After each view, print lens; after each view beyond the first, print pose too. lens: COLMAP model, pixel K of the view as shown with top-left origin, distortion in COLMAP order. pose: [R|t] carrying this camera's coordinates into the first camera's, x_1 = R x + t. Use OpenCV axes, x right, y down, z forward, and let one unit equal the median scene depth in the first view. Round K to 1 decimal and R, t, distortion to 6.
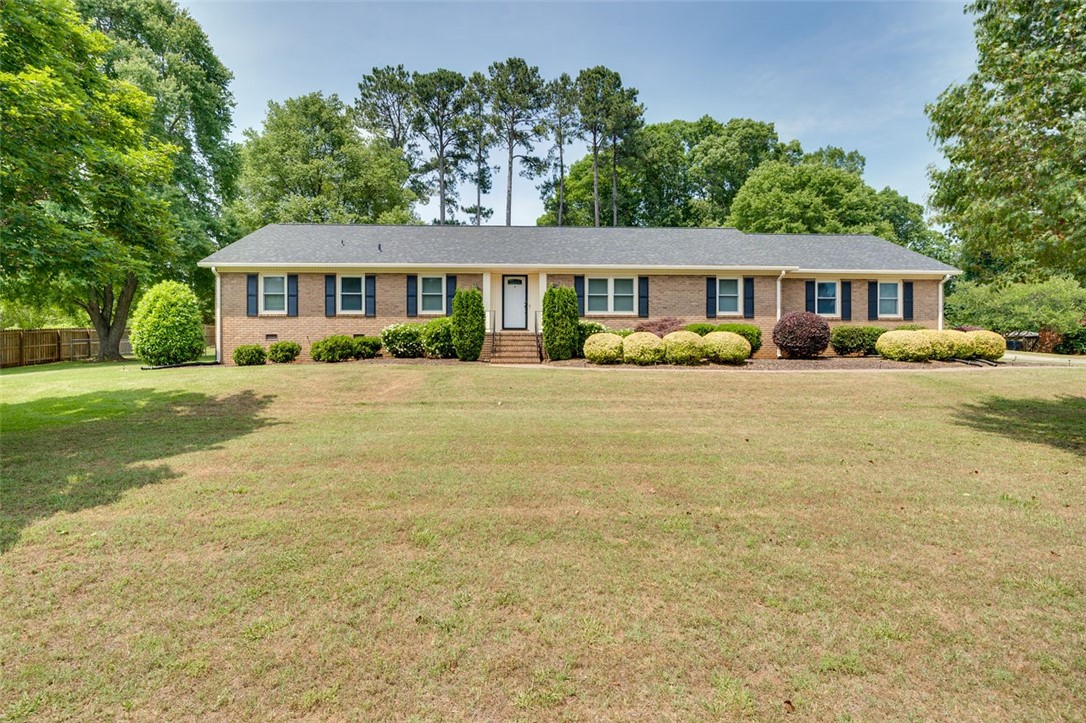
lens RADIAL K [[520.5, 0, 543.0], [0, 520.5, 361.5], [0, 0, 1]] dist [0.027018, 0.000243]
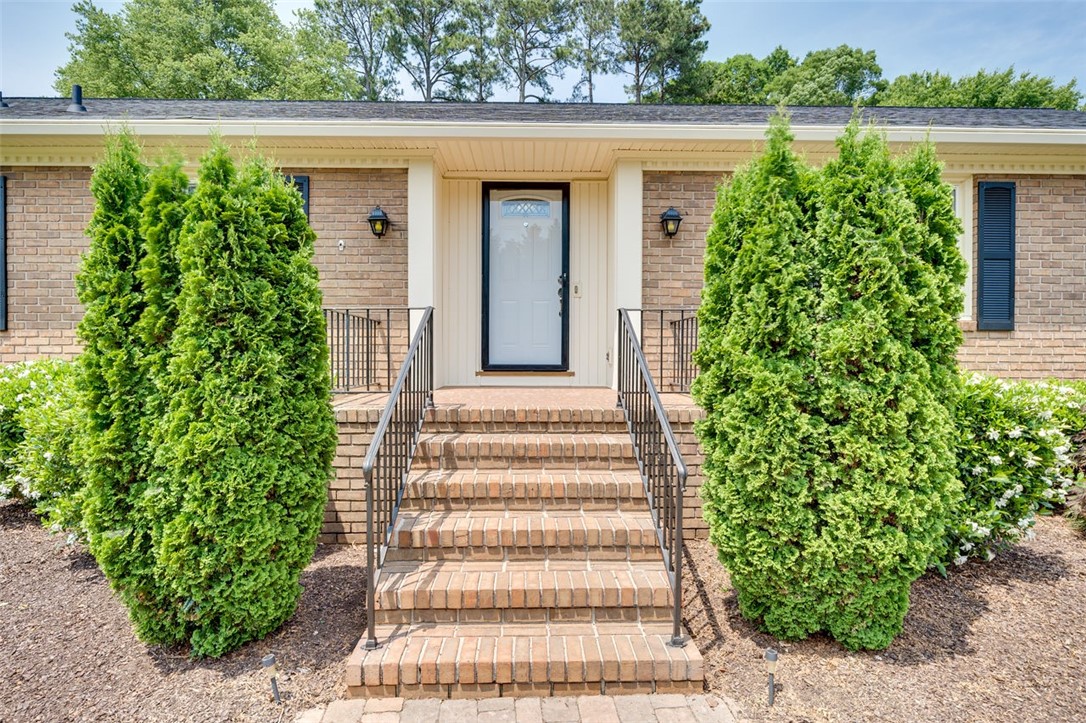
lens RADIAL K [[534.4, 0, 548.4], [0, 534.4, 357.2], [0, 0, 1]] dist [-0.000037, -0.000188]
pose [[0.999886, 0.000916, -0.015093, -0.013879], [-0.000902, 0.999999, 0.000921, -0.026201], [0.015094, -0.000907, 0.999886, 0.265401]]
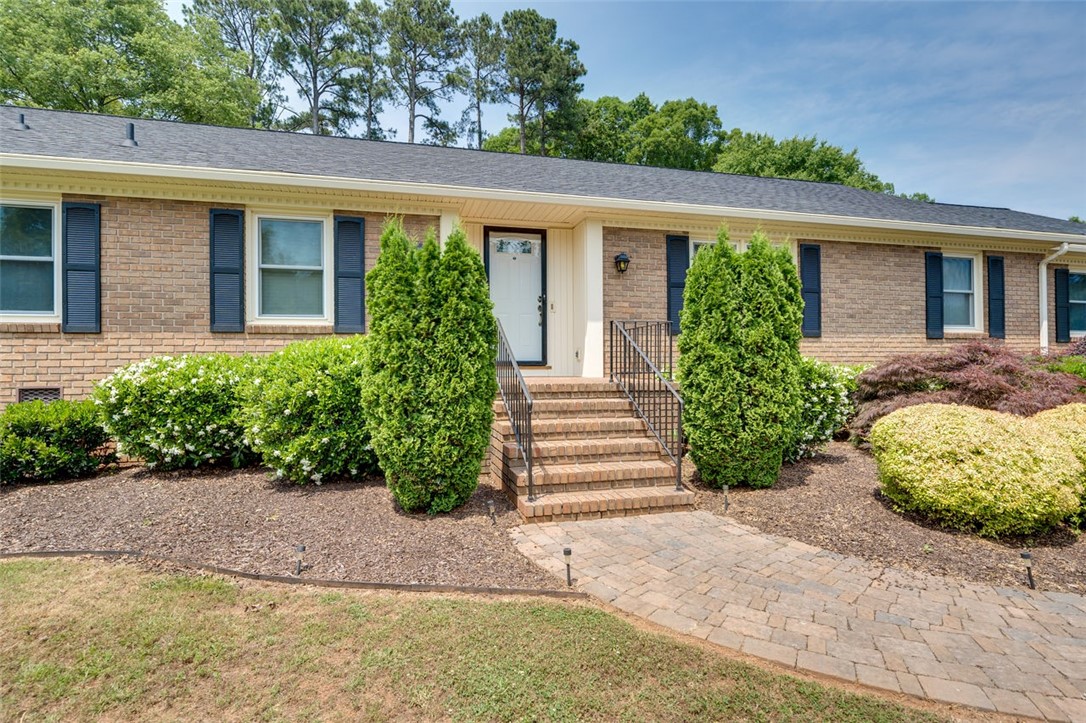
lens RADIAL K [[526.3, 0, 543.0], [0, 526.3, 361.5], [0, 0, 1]] dist [-0.003134, 0.000682]
pose [[0.976547, -0.005524, 0.215231, -0.045764], [0.008202, 0.999900, -0.011550, -0.022507], [-0.215146, 0.013044, 0.976495, 0.228314]]
